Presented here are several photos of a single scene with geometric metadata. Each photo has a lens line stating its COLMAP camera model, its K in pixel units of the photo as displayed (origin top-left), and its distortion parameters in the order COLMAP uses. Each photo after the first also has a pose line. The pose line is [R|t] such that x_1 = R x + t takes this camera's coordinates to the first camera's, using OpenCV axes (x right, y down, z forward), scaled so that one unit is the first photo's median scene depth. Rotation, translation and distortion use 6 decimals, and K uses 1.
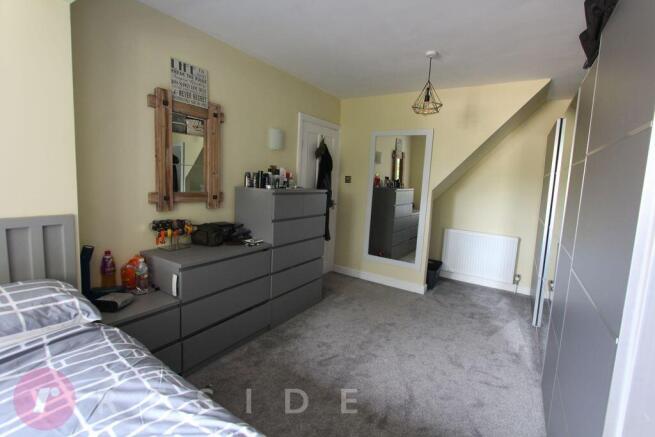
lens RADIAL K [[302.5, 0, 327.1], [0, 302.5, 217.3], [0, 0, 1]] dist [0.001634, 0.000159]
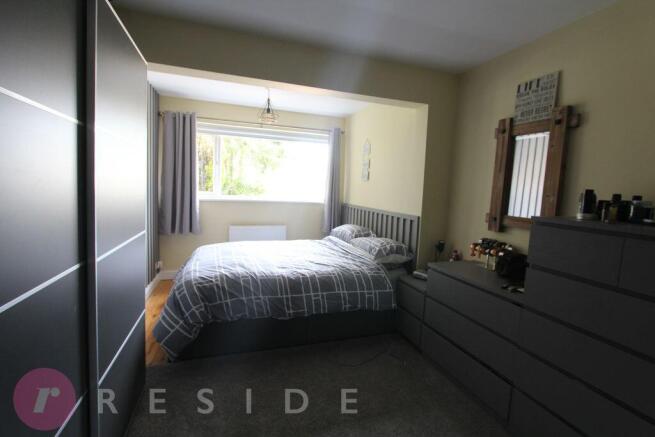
lens RADIAL K [[302.5, 0, 327.4], [0, 302.5, 214.3], [0, 0, 1]] dist [0.001634, 0.000159]
pose [[-0.622825, -0.003636, -0.782353, 0.658764], [-0.177780, 0.974487, 0.137001, -0.125156], [0.761895, 0.224414, -0.607581, 1.196174]]
